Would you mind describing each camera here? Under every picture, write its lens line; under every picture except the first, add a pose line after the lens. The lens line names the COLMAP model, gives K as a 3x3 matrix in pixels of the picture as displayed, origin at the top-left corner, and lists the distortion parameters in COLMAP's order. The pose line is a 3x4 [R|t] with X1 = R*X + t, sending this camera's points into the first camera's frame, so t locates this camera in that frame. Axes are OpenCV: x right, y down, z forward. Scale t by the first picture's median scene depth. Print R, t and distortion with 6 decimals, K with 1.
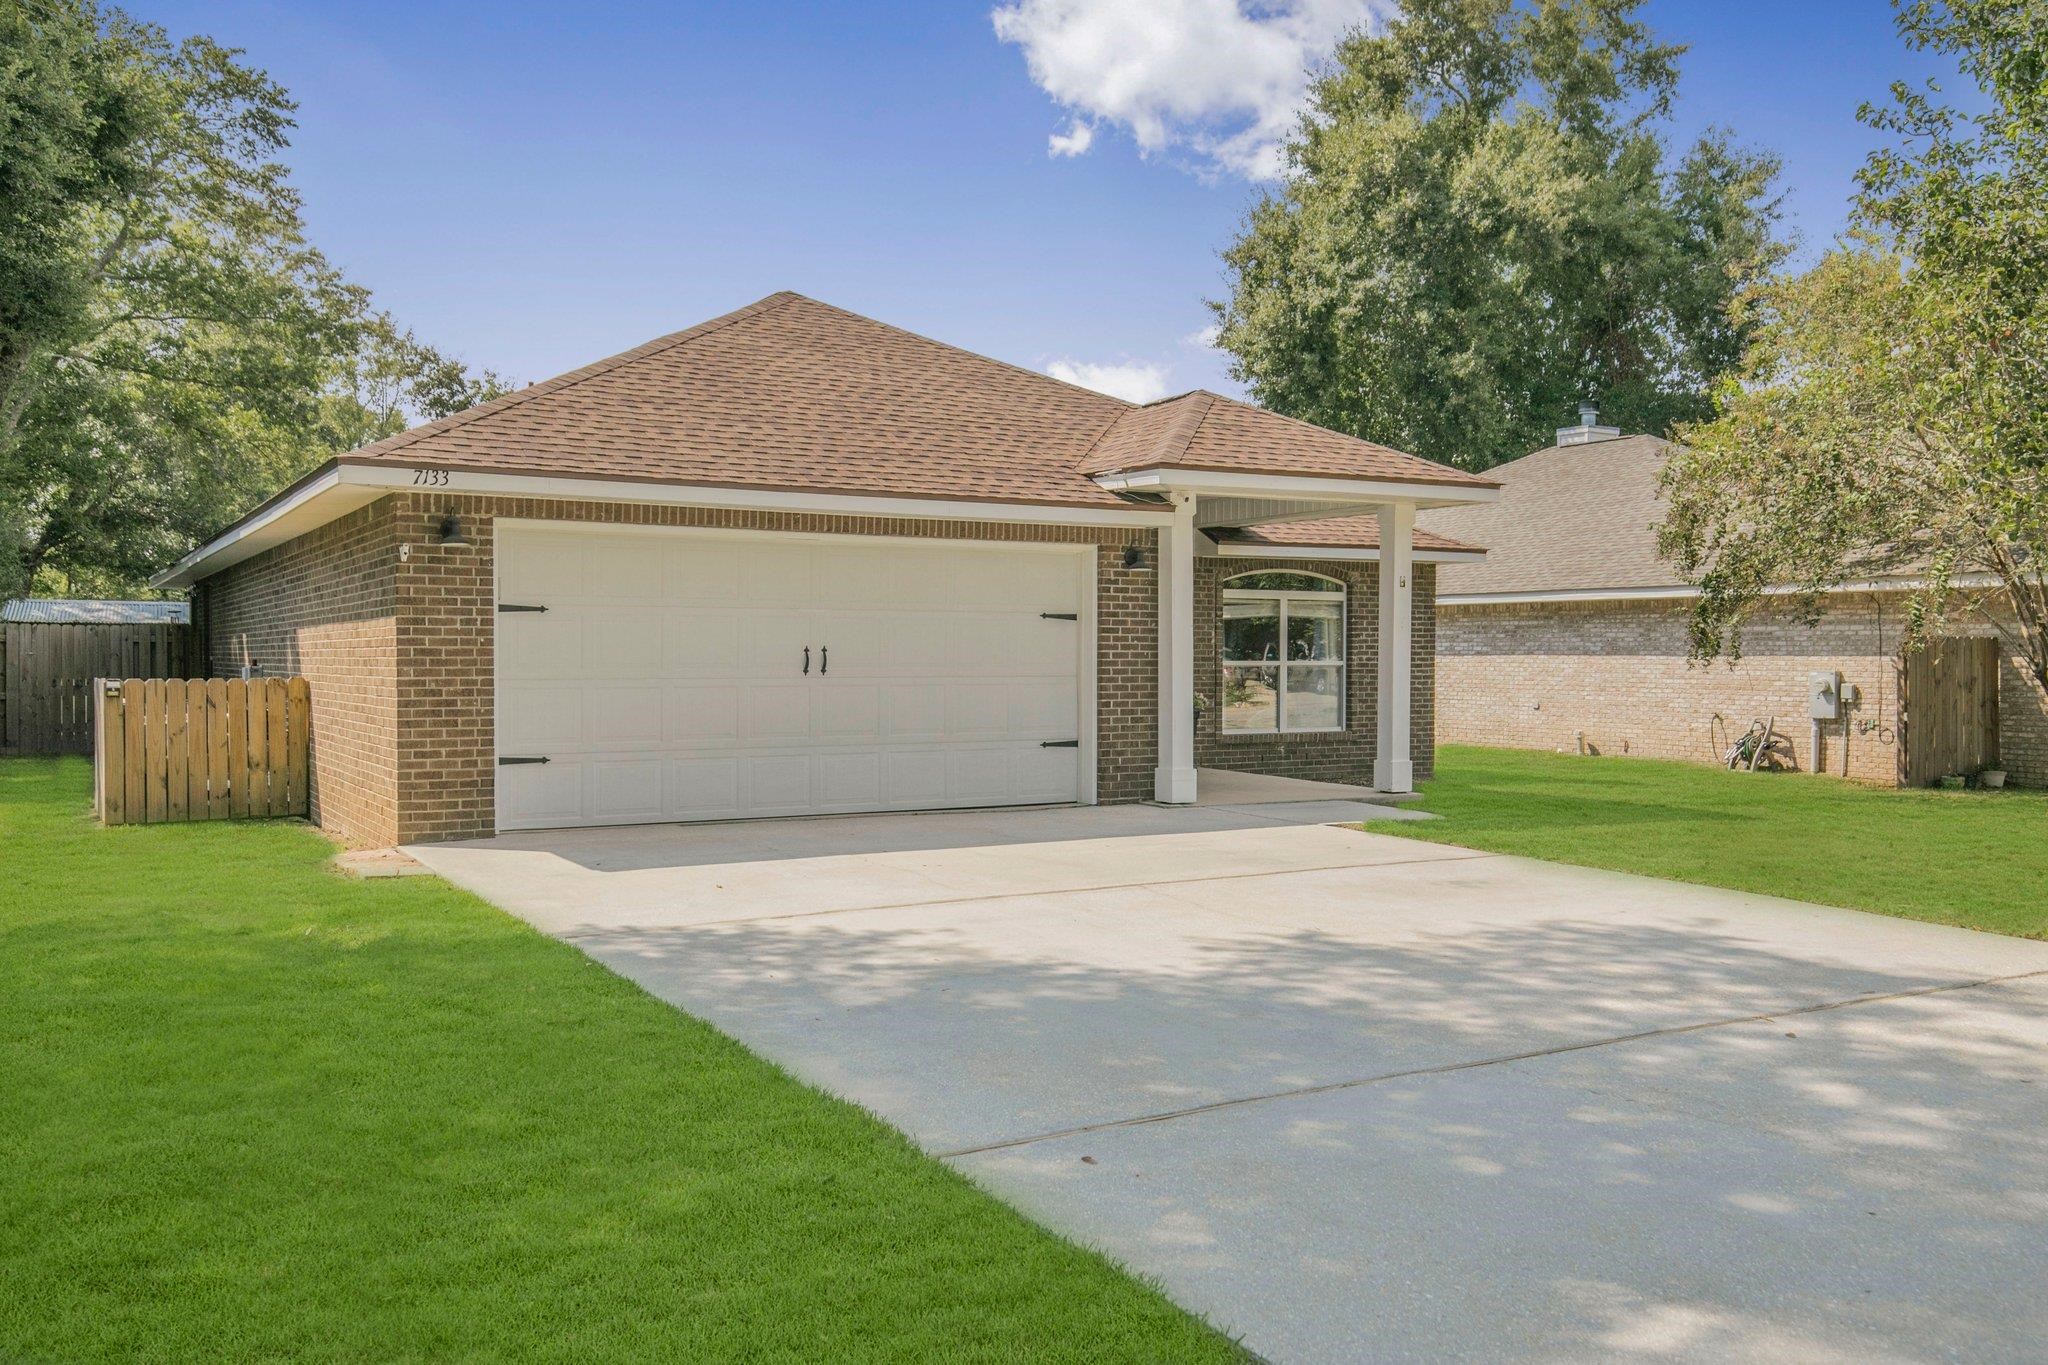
lens RADIAL K [[1681.8, 0, 1021.8], [0, 1681.8, 685.8], [0, 0, 1]] dist [0.001842, 0.000136]
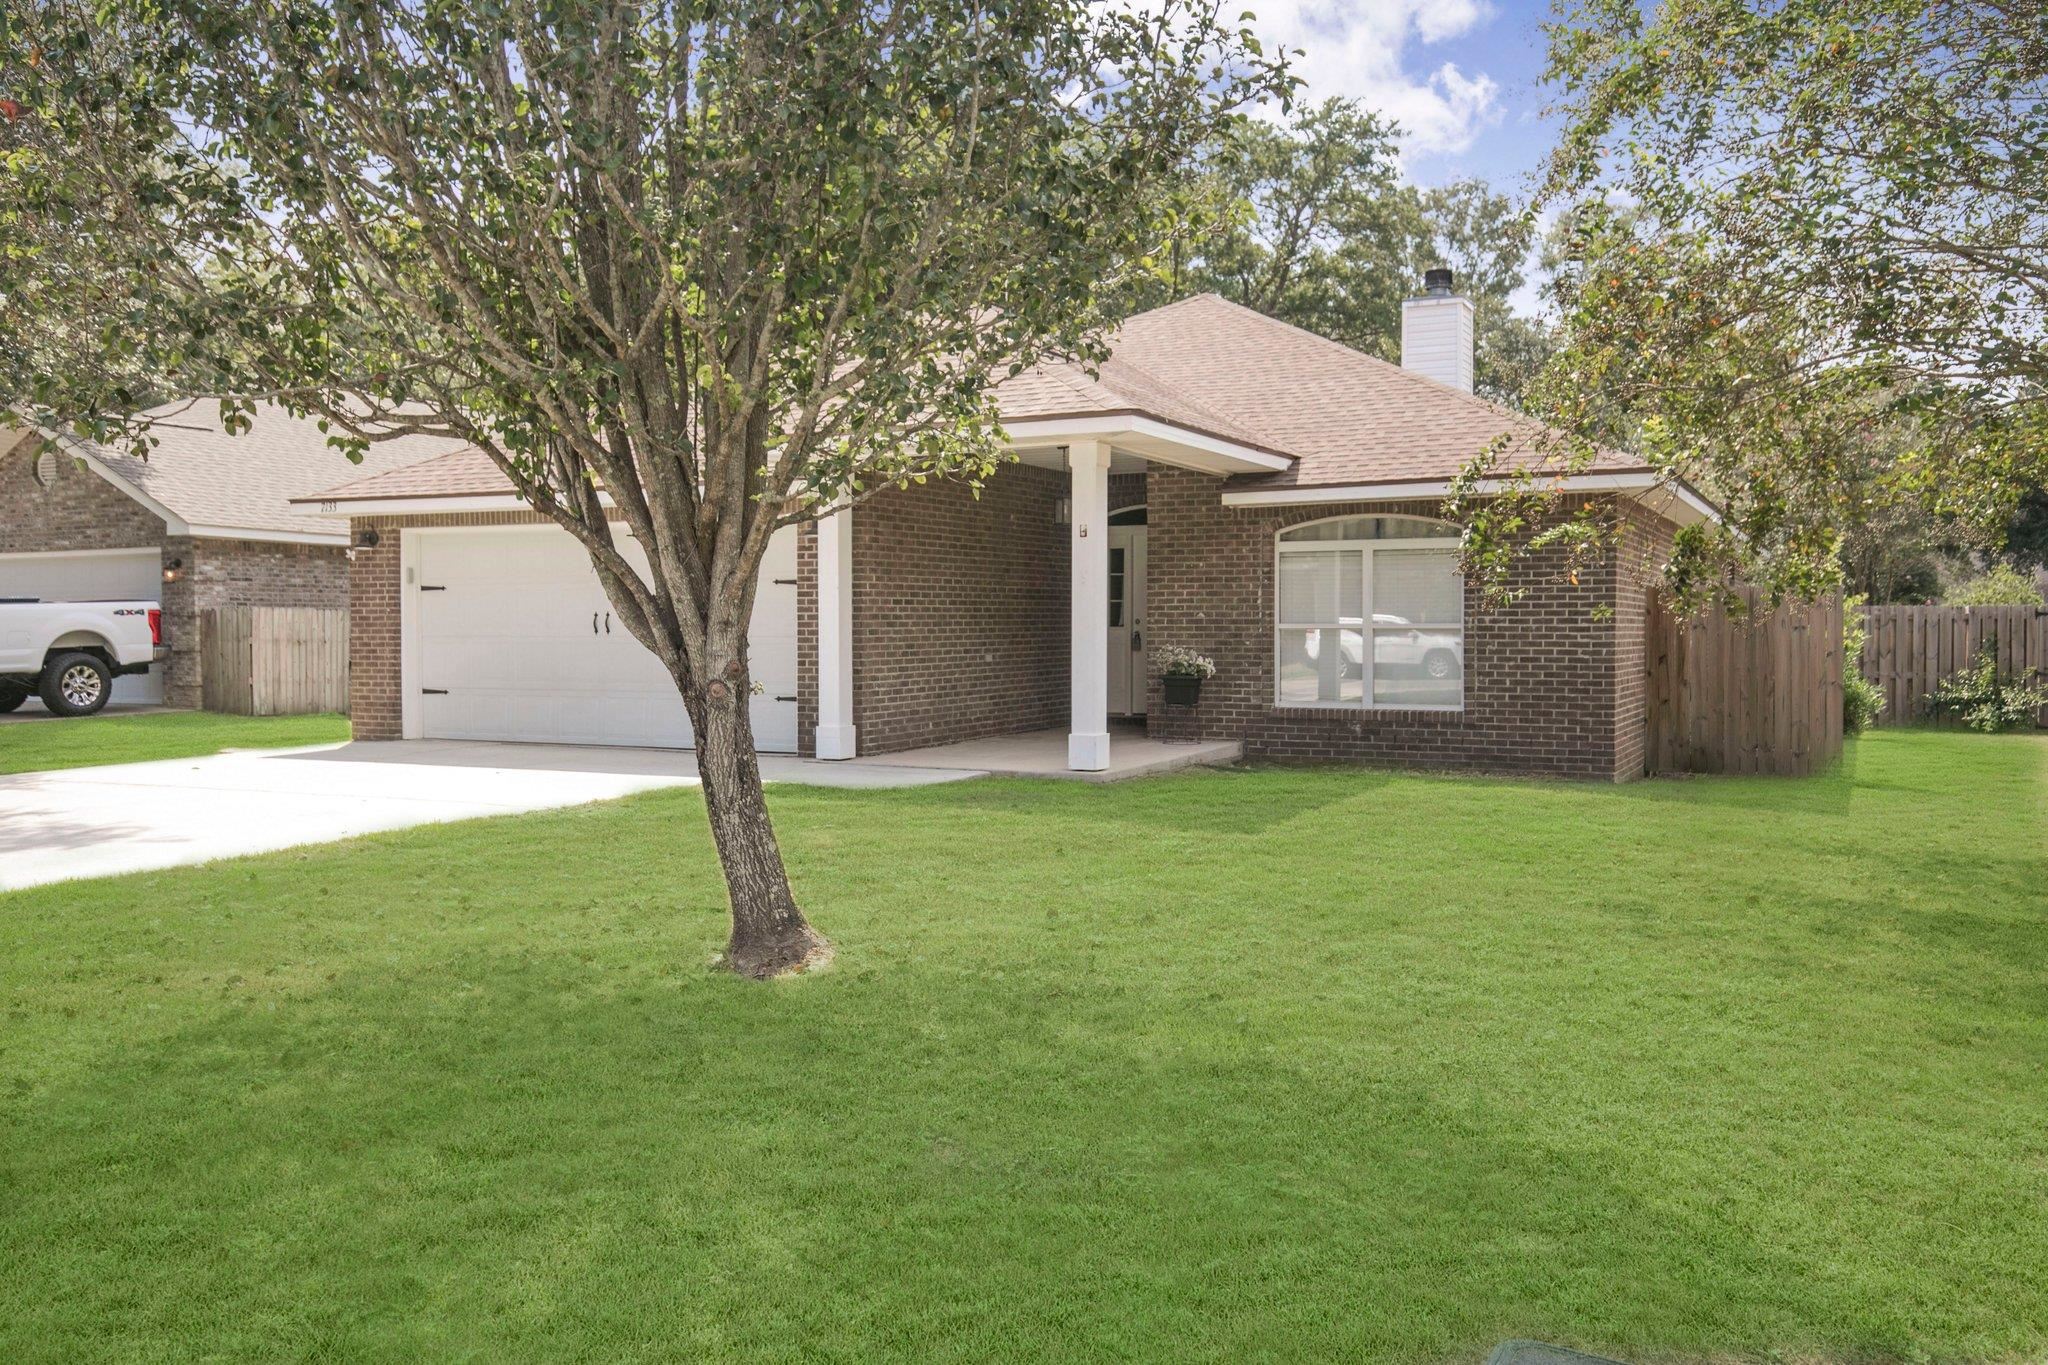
lens RADIAL K [[1599.1, 0, 1023.2], [0, 1599.1, 671.1], [0, 0, 1]] dist [0.037936, -0.001370]
pose [[0.540311, 0.017137, -0.841291, 0.737115], [-0.013027, 0.999843, 0.012000, 0.001657], [0.841365, 0.004475, 0.540449, 0.422065]]
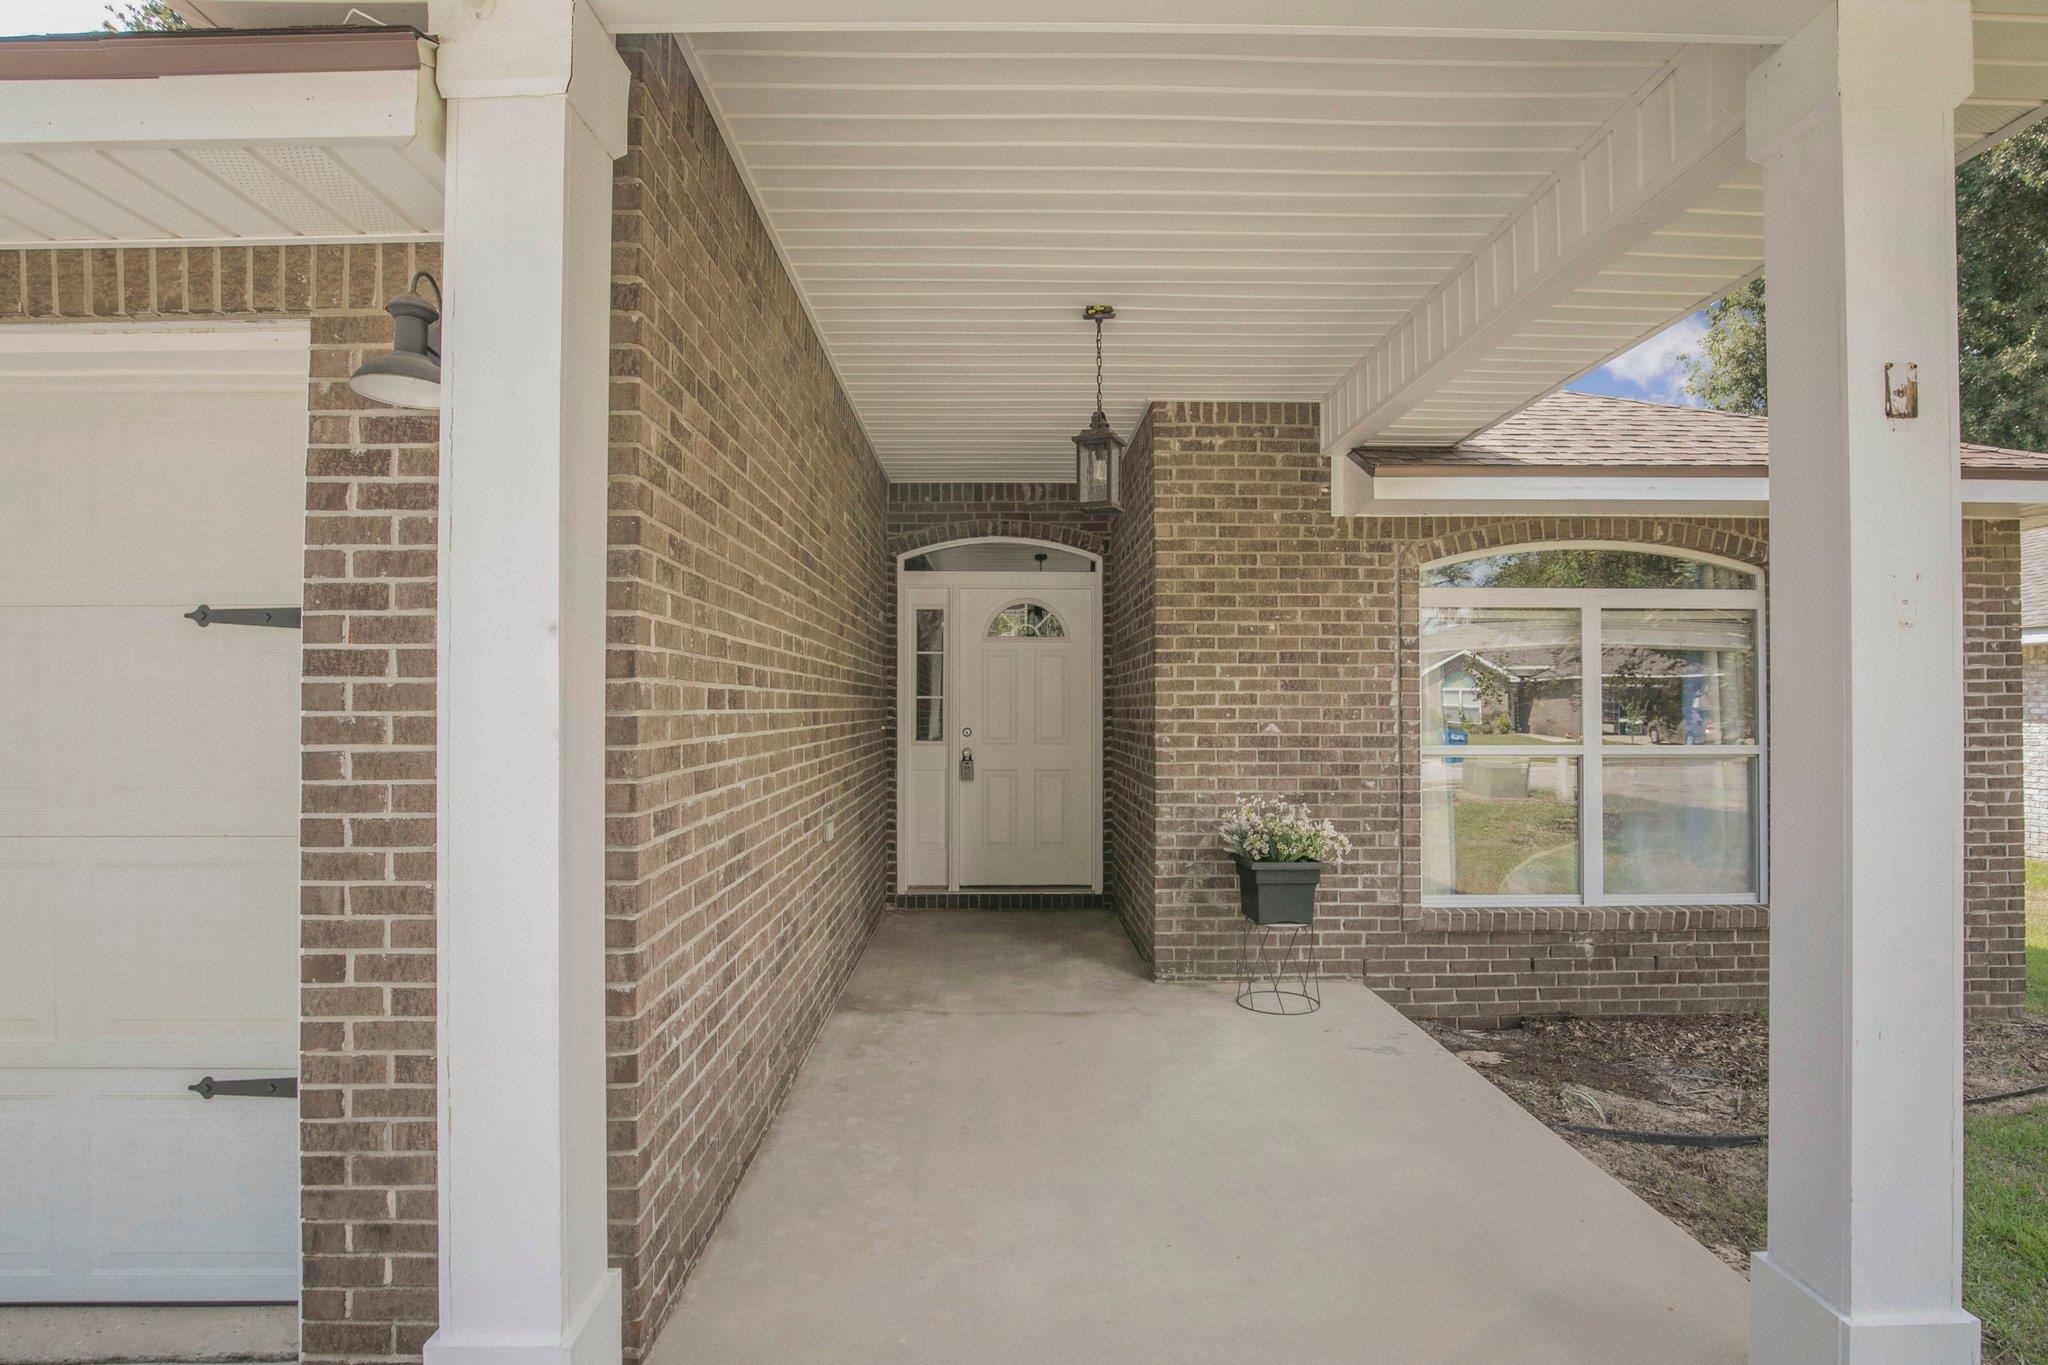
lens RADIAL K [[1041.1, 0, 1024.8], [0, 1041.1, 696.8], [0, 0, 1]] dist [-0.023624, -0.000405]
pose [[0.874105, -0.011853, -0.485593, 0.157543], [-0.005345, 0.999407, -0.034015, -0.017535], [0.485708, 0.032328, 0.873523, 0.684939]]
